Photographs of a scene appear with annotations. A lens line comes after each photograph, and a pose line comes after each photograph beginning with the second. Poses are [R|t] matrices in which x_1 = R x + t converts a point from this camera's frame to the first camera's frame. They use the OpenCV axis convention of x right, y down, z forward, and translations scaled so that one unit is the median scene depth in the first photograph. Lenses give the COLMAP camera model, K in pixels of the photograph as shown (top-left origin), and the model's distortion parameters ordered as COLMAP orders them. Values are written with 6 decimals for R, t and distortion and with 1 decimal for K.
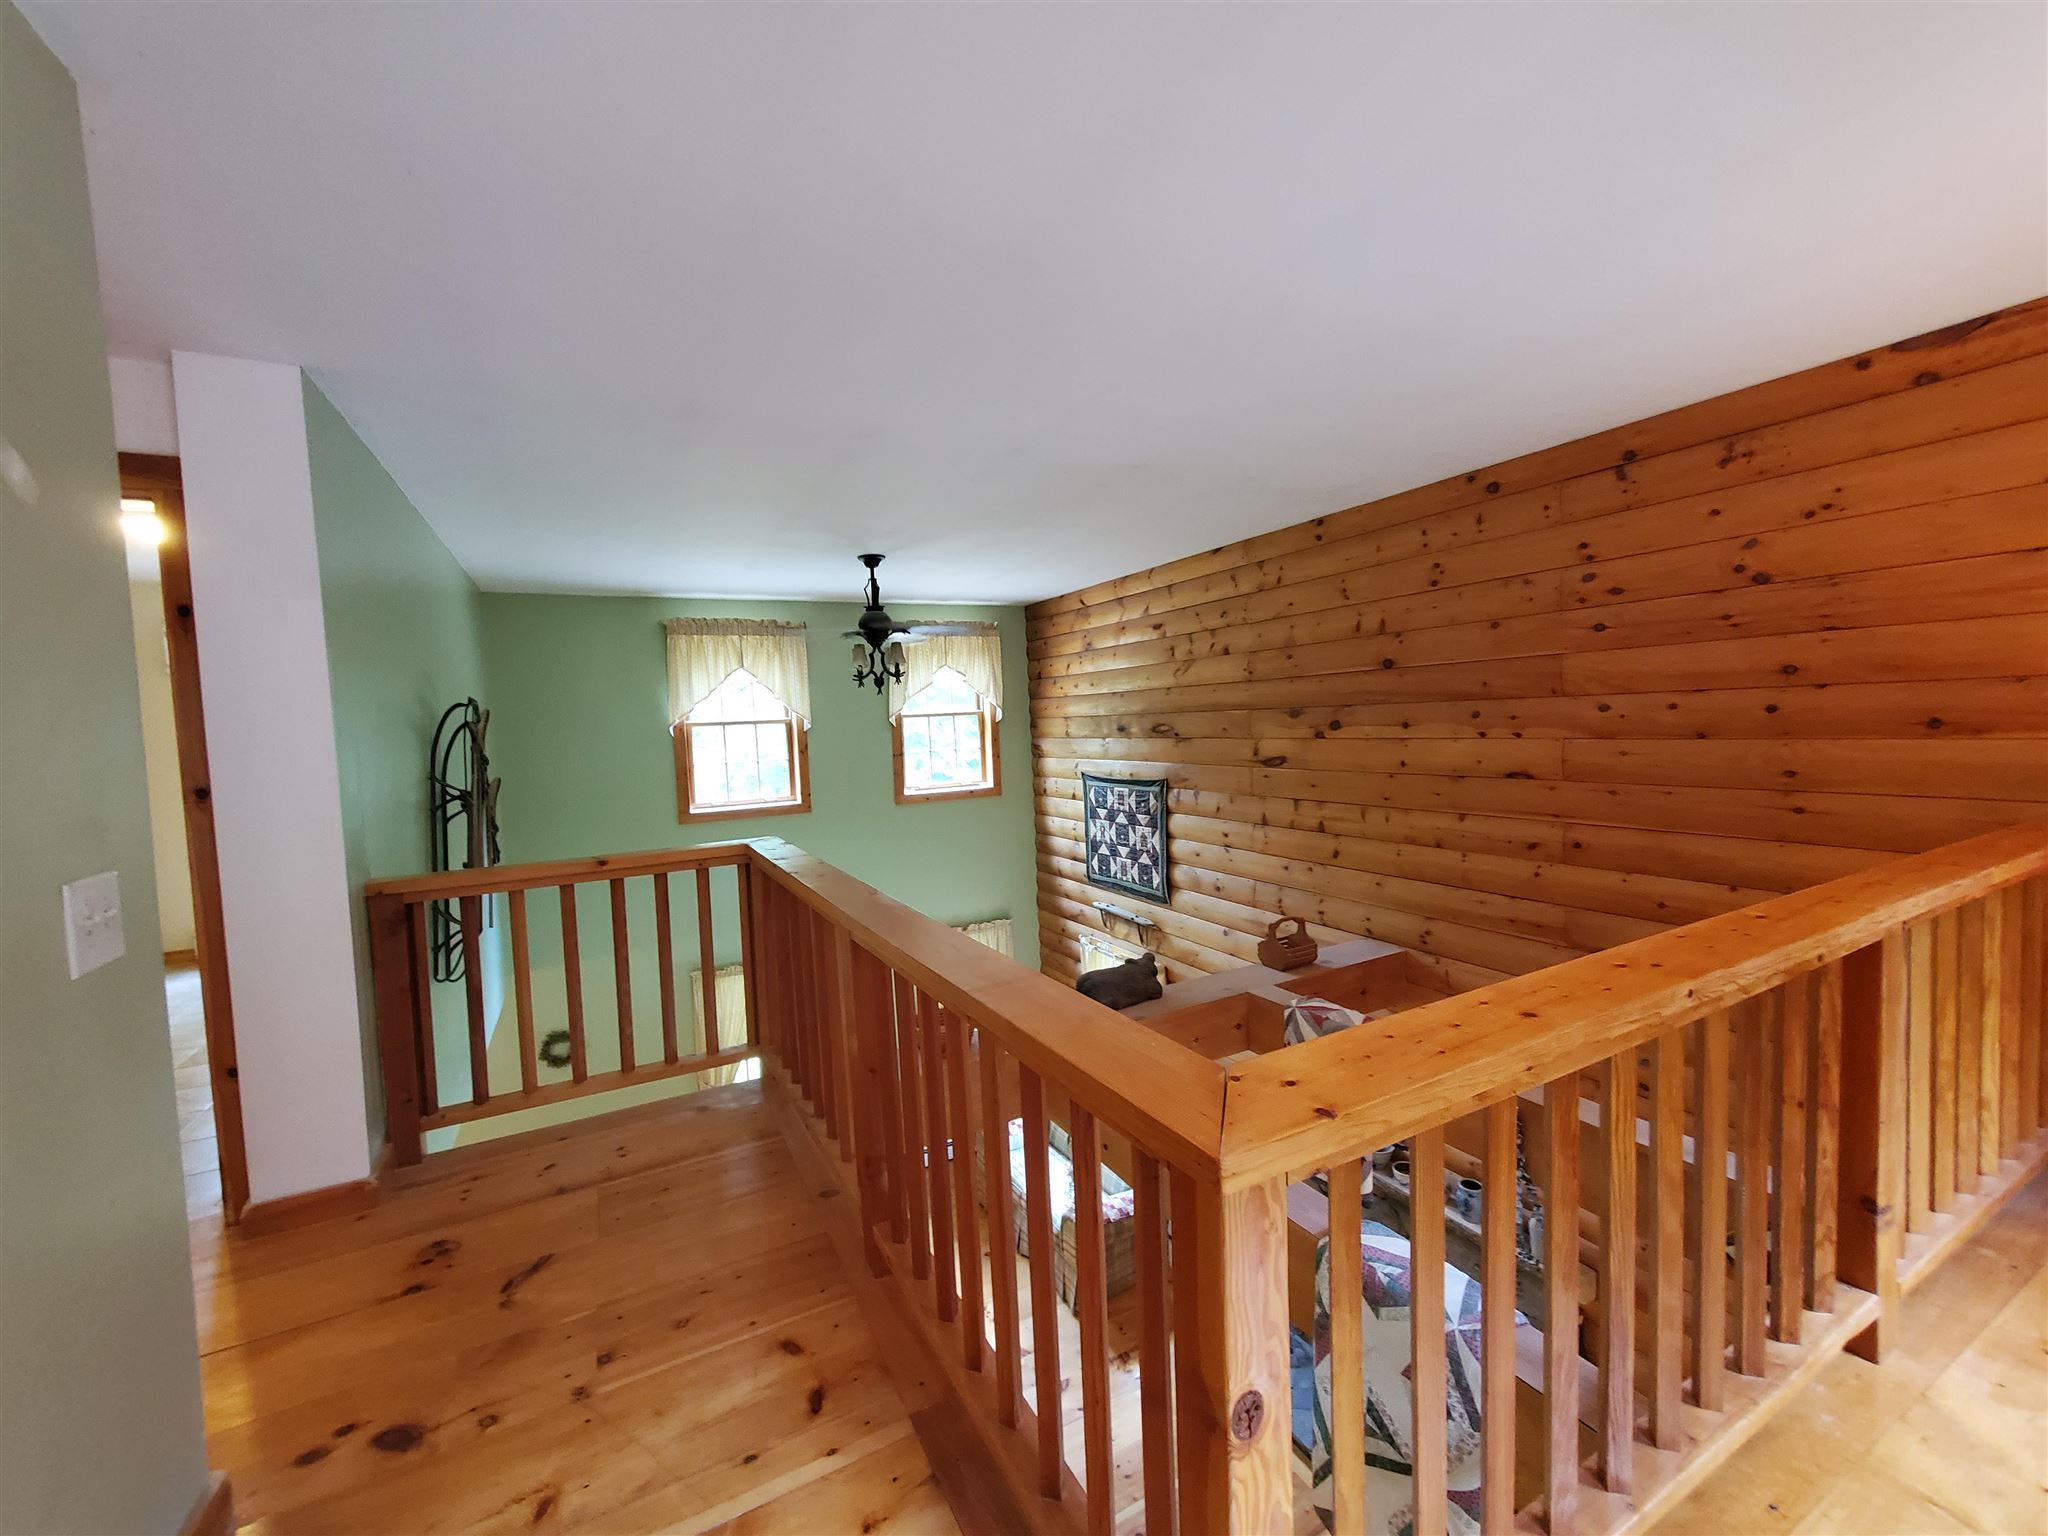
lens RADIAL K [[807.7, 0, 1007.3], [0, 807.7, 761.3], [0, 0, 1]] dist [0.003547, -0.000440]
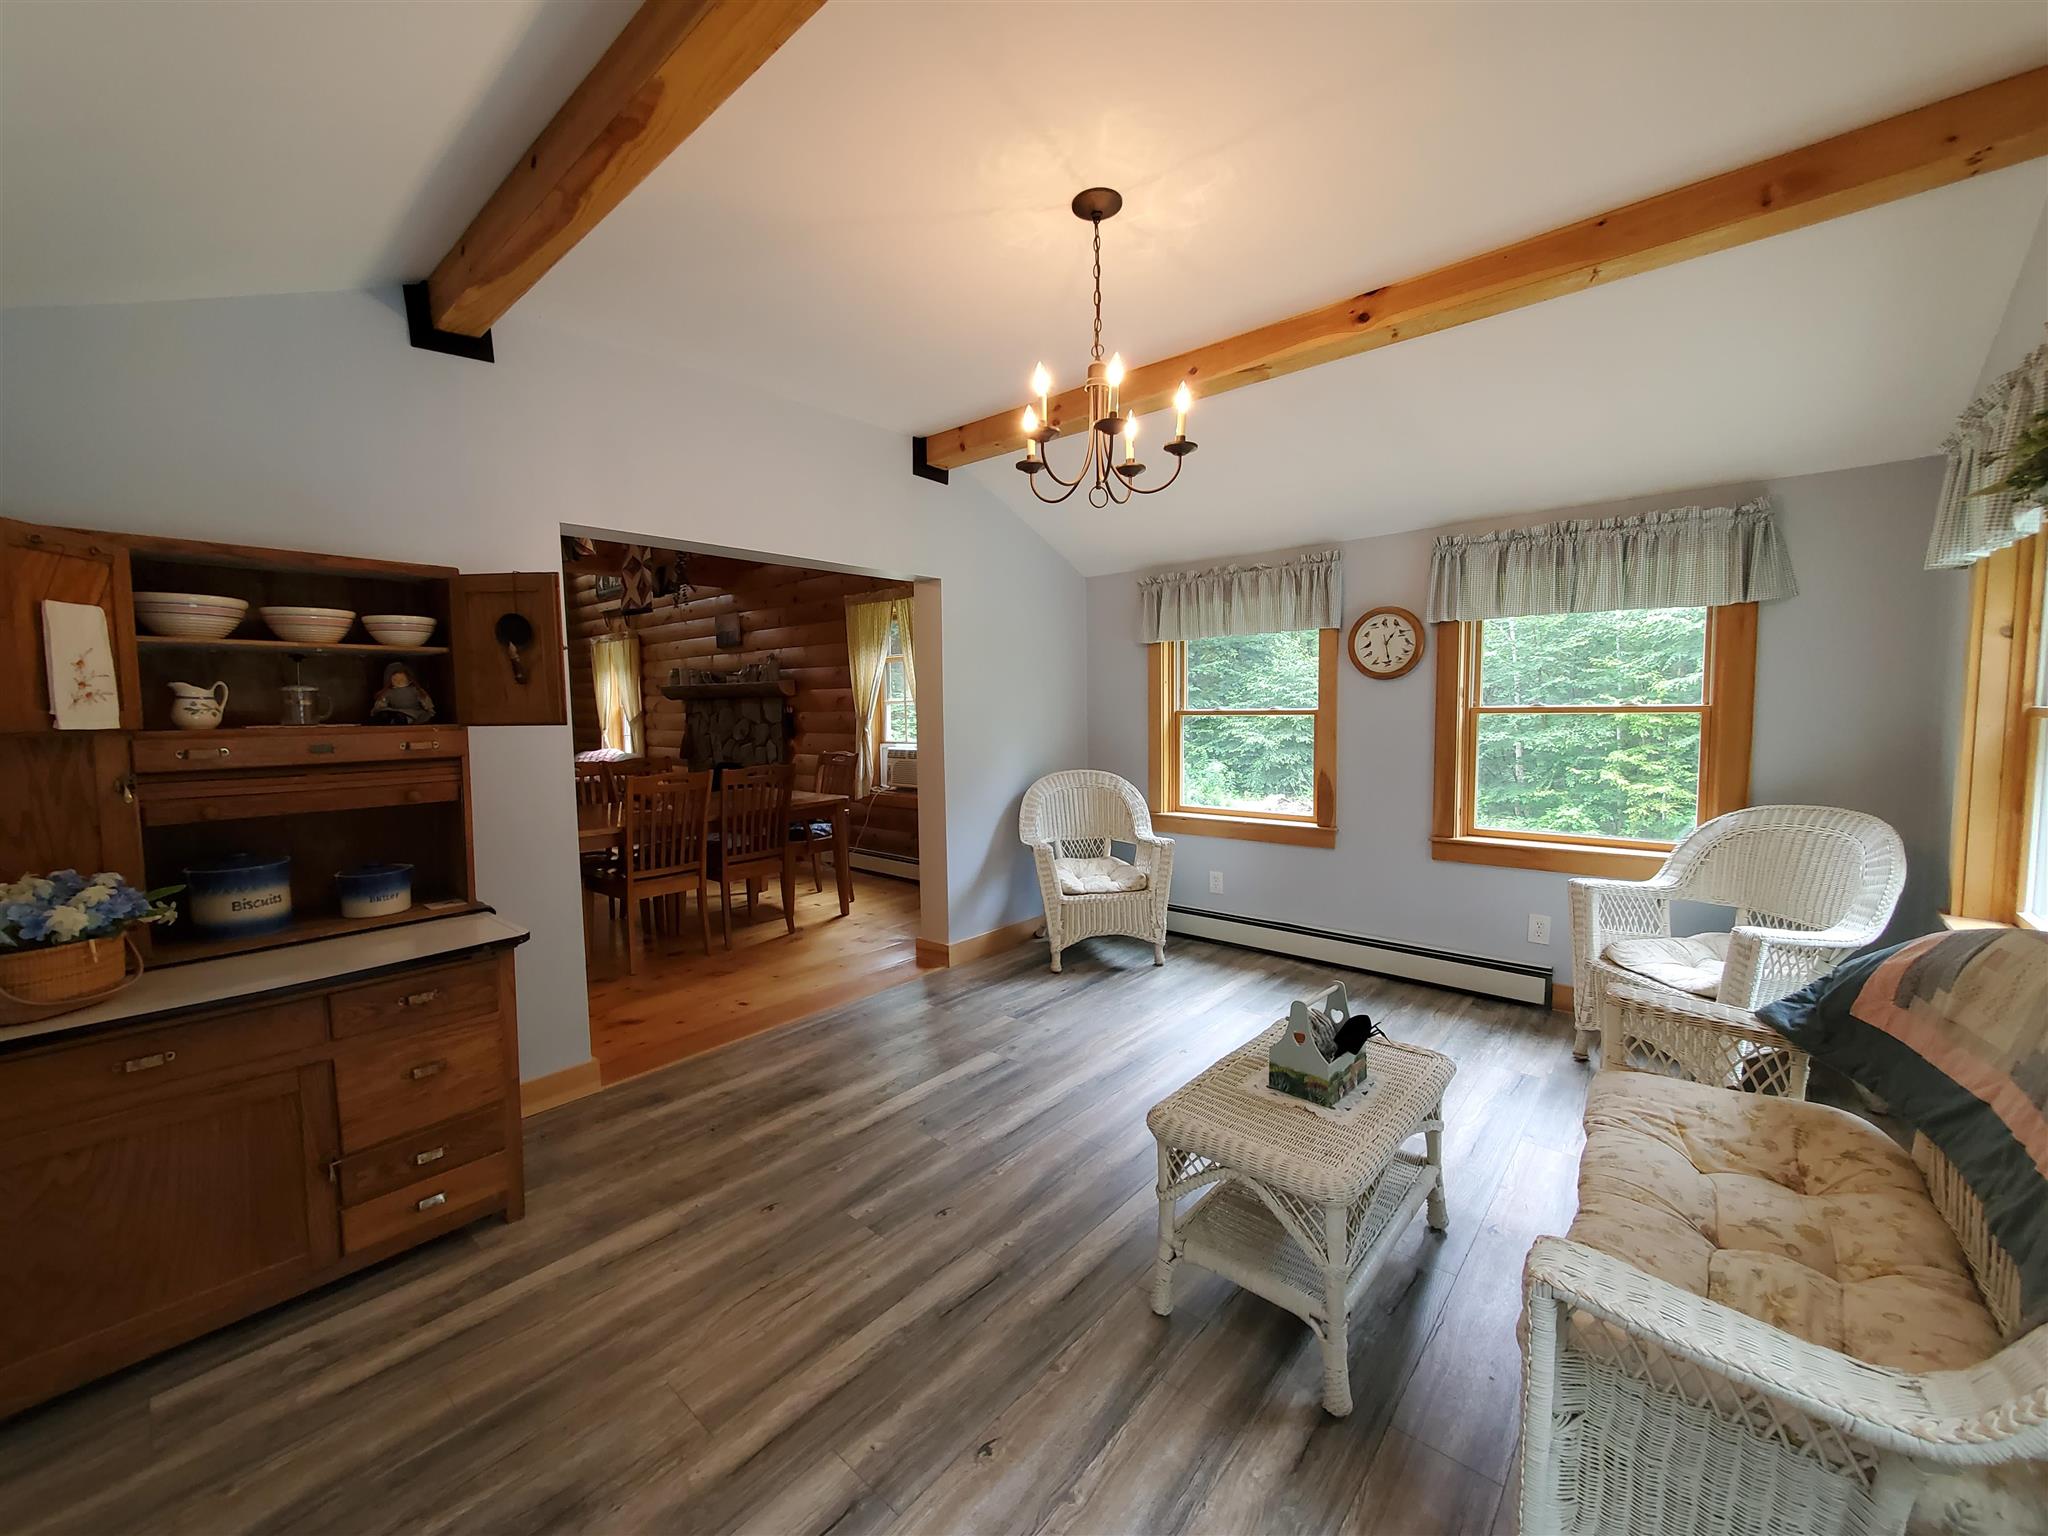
lens RADIAL K [[809.8, 0, 1010.0], [0, 809.8, 765.1], [0, 0, 1]] dist [0.000314, -0.000166]
pose [[0.928785, 0.005032, 0.370584, 0.266375], [-0.009585, 0.999900, 0.010446, 0.450278], [-0.370494, -0.013254, 0.928740, -0.576610]]
